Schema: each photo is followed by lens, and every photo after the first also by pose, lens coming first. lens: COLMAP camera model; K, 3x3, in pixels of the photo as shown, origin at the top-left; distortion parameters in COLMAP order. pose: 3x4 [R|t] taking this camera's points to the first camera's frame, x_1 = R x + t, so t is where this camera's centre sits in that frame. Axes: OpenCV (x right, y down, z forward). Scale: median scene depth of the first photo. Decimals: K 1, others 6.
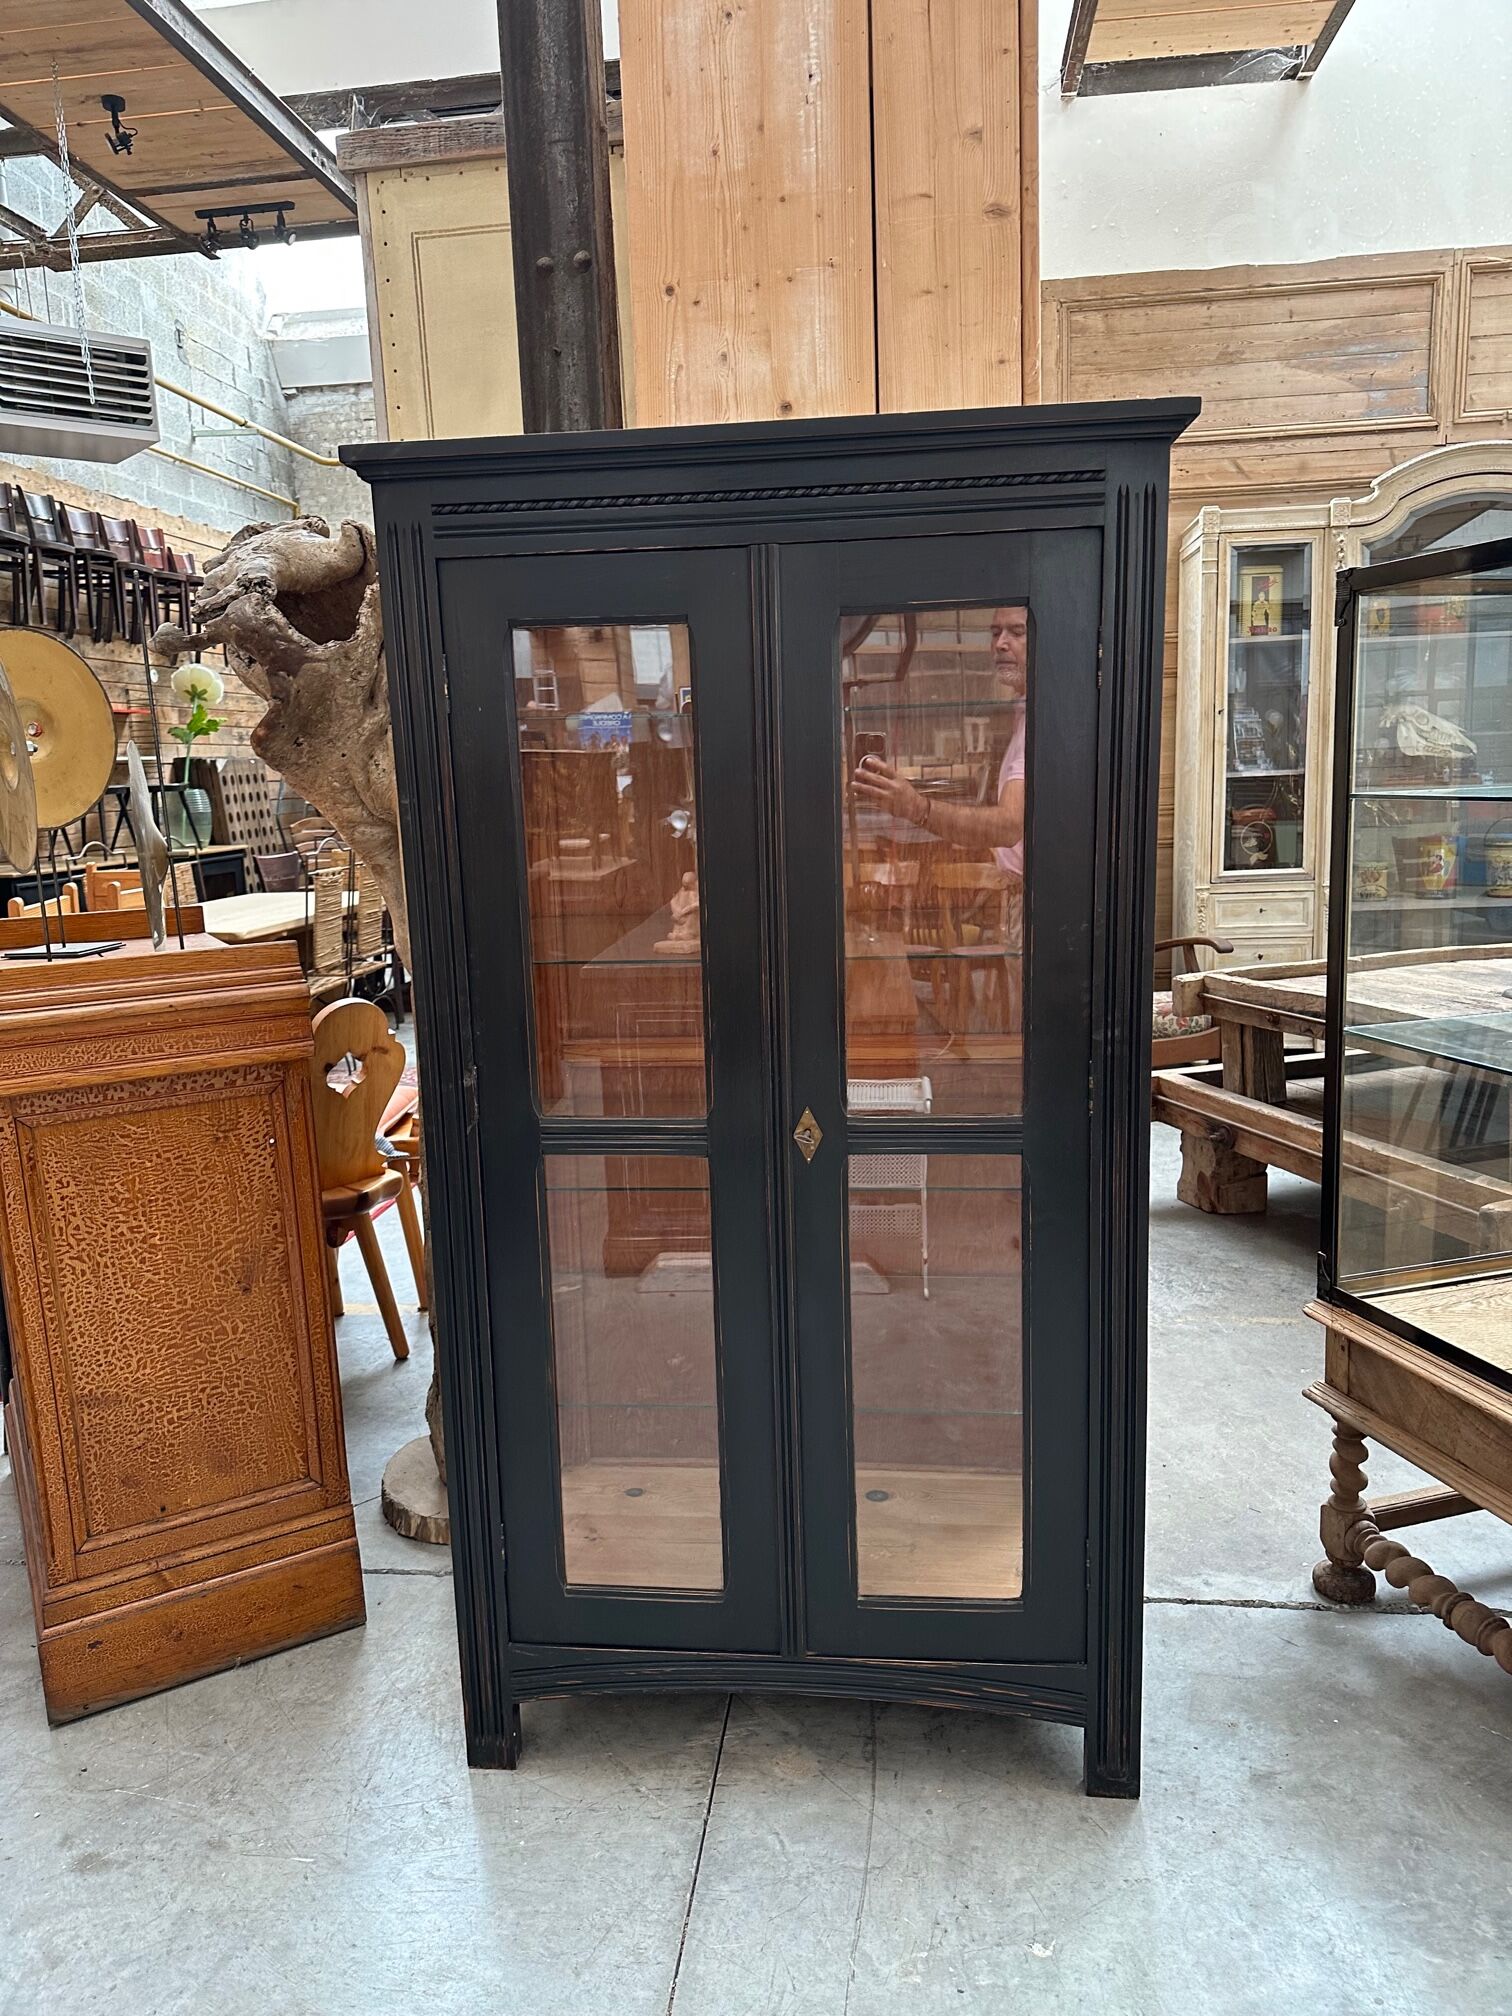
lens RADIAL K [[1428.8, 0, 745.0], [0, 1428.8, 1012.6], [0, 0, 1]] dist [0.024817, -0.029506]
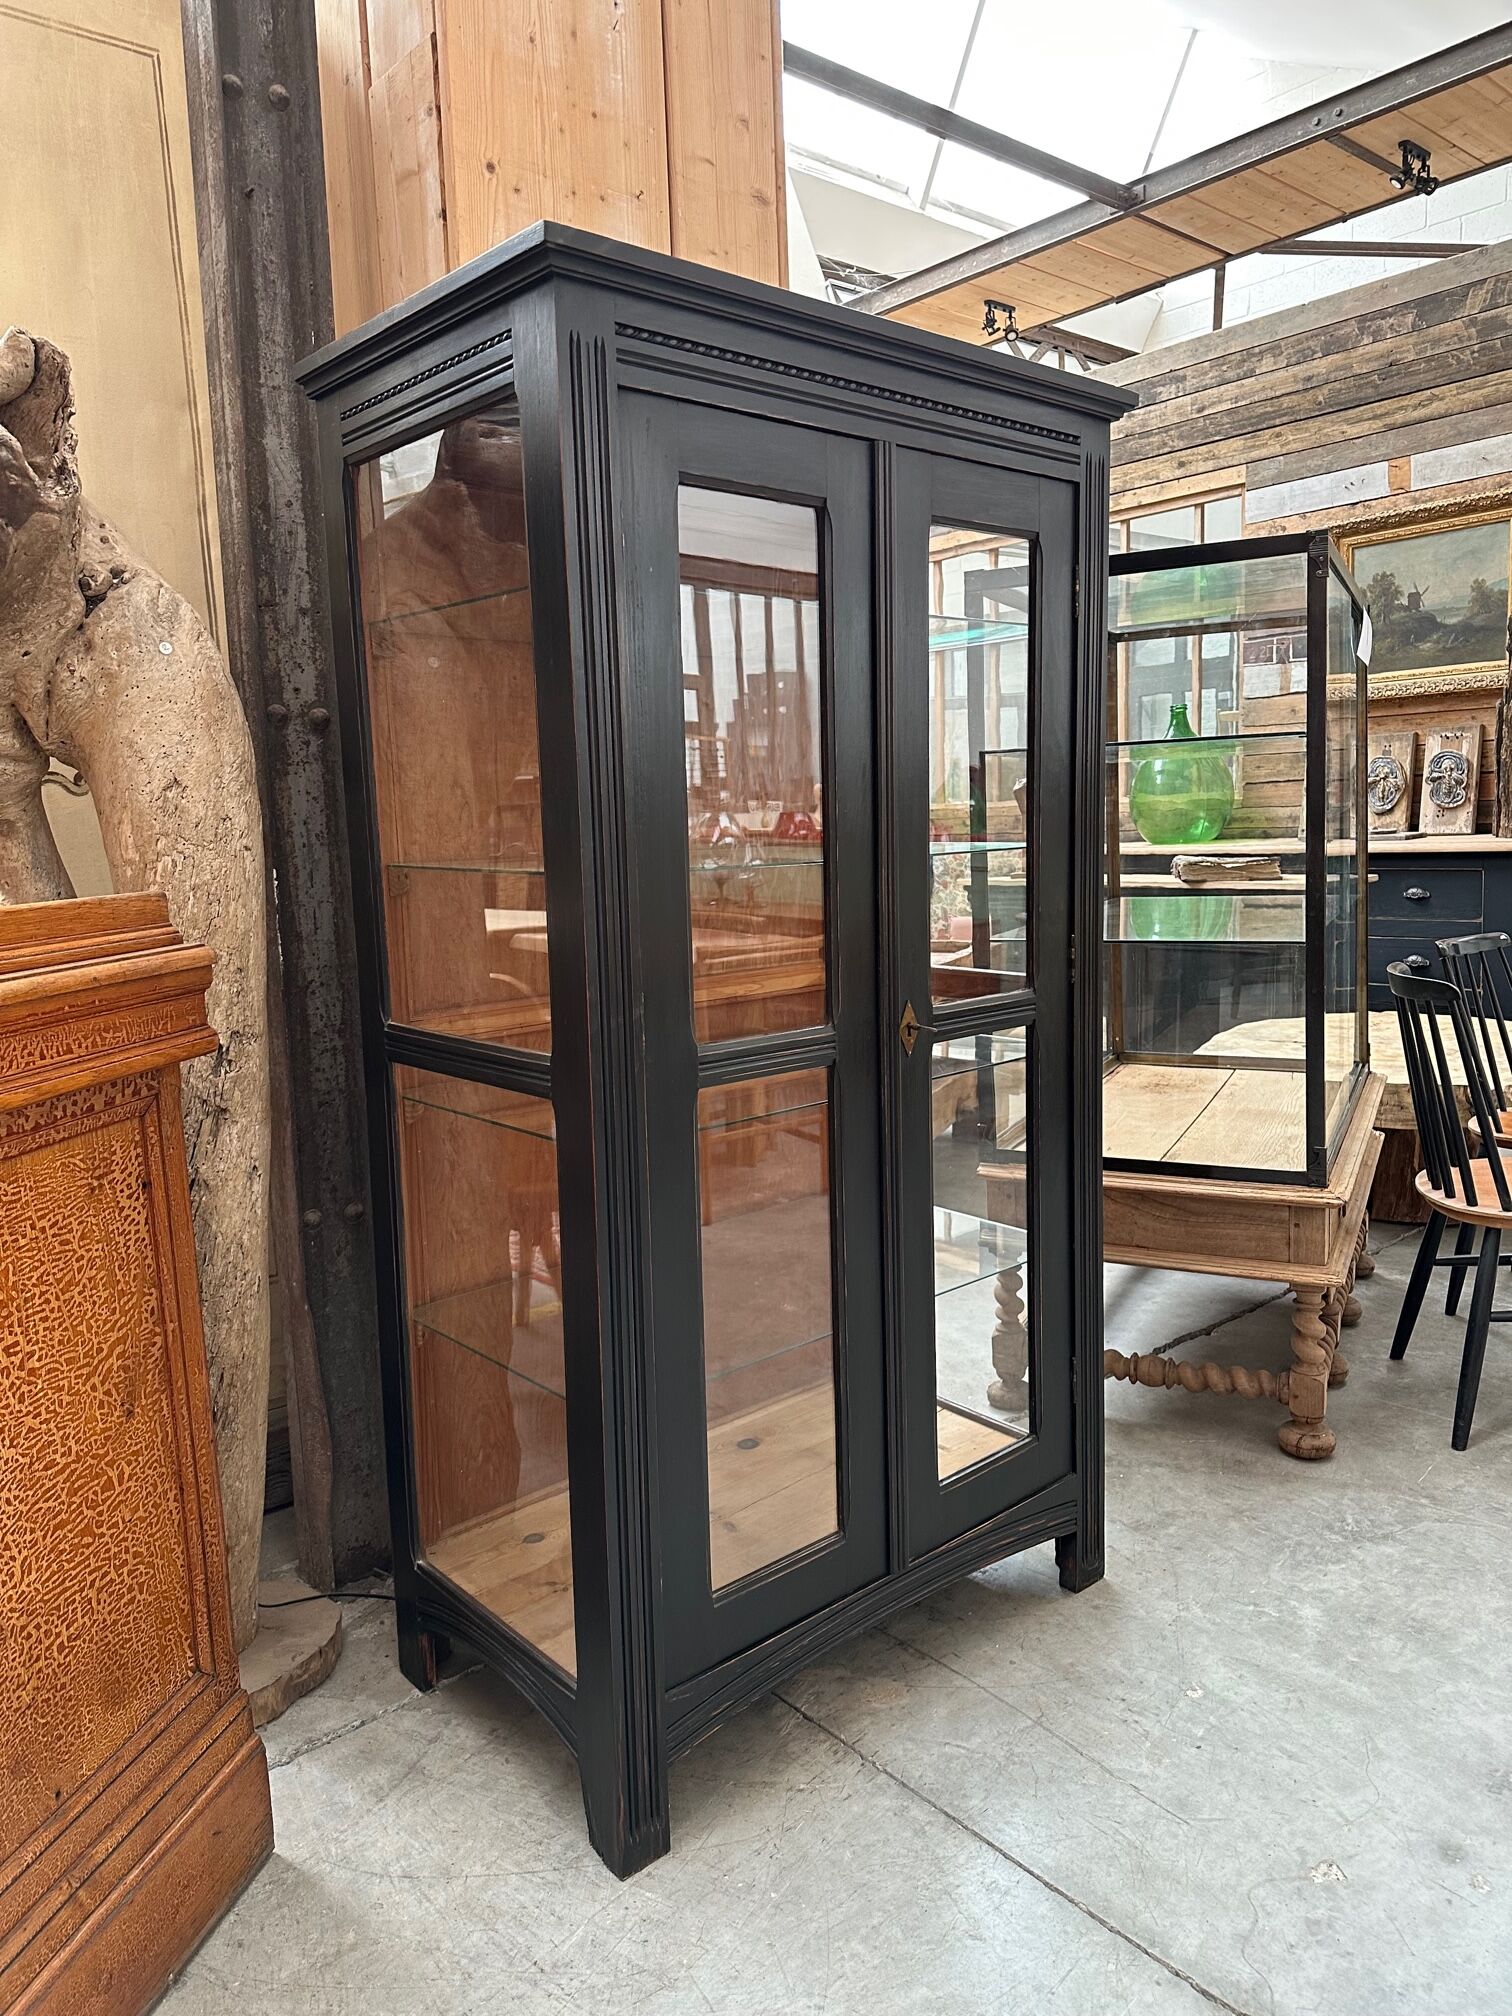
lens RADIAL K [[1428.8, 0, 763.0], [0, 1428.8, 990.1], [0, 0, 1]] dist [0.024817, -0.029506]
pose [[0.674938, -0.082720, 0.733223, -0.649022], [0.139795, 0.990035, -0.016989, 0.052247], [-0.724511, 0.113968, 0.679776, 0.318339]]
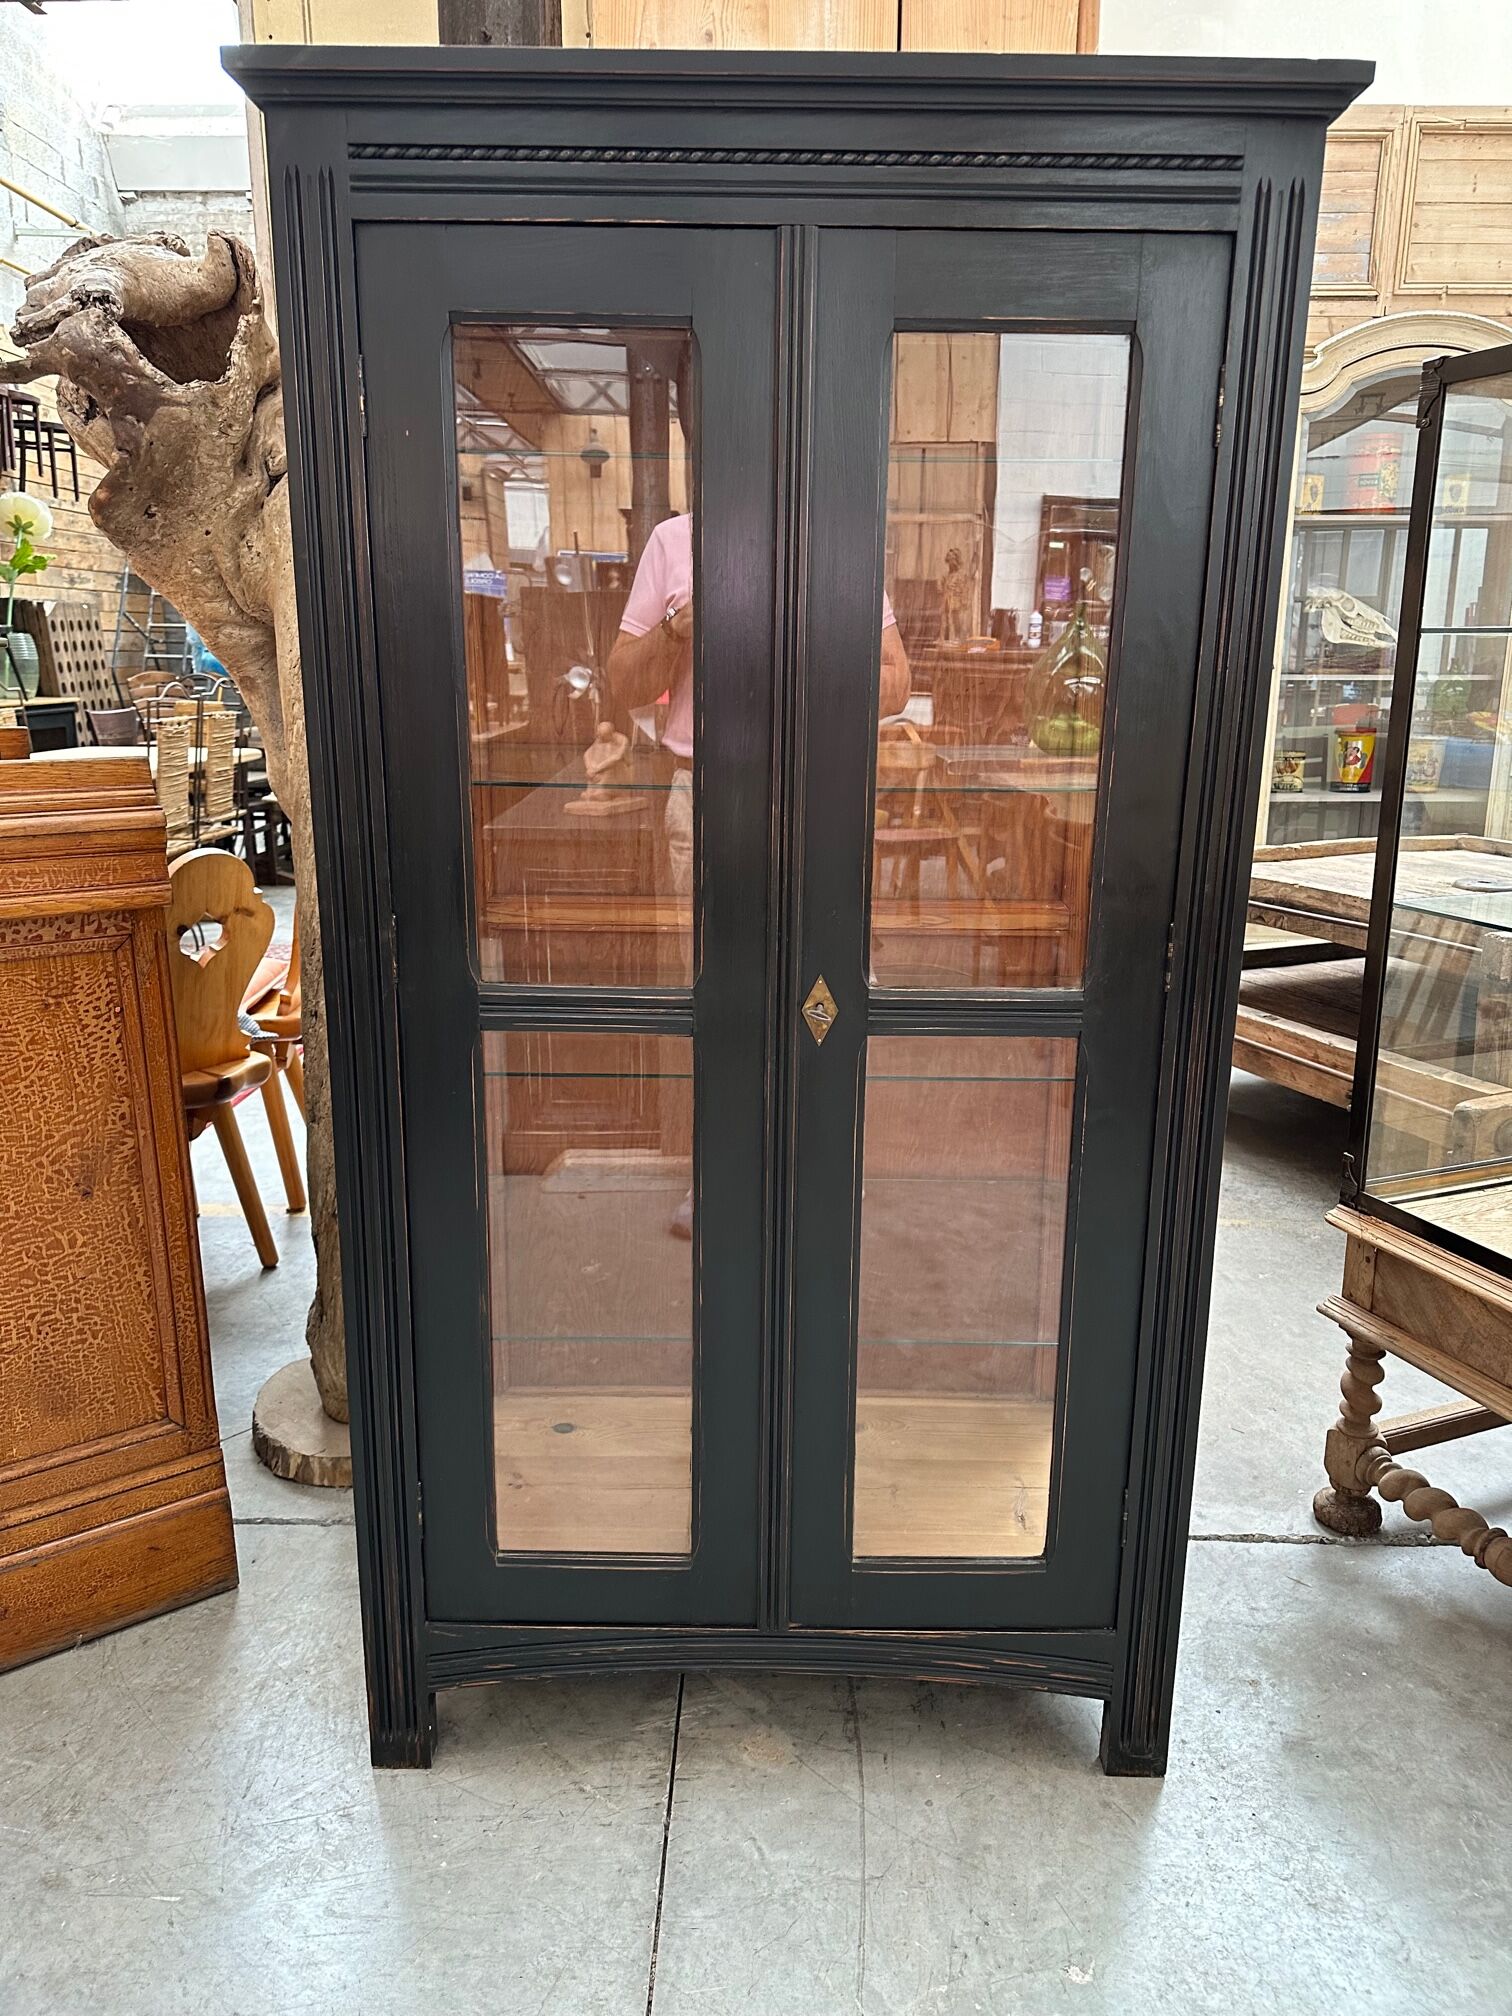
lens RADIAL K [[1428.8, 0, 763.8], [0, 1428.8, 995.6], [0, 0, 1]] dist [0.024817, -0.029506]
pose [[0.993704, 0.017241, 0.110702, -0.063953], [-0.024111, 0.997845, 0.061027, 0.025141], [-0.109412, -0.063312, 0.991978, 0.173328]]
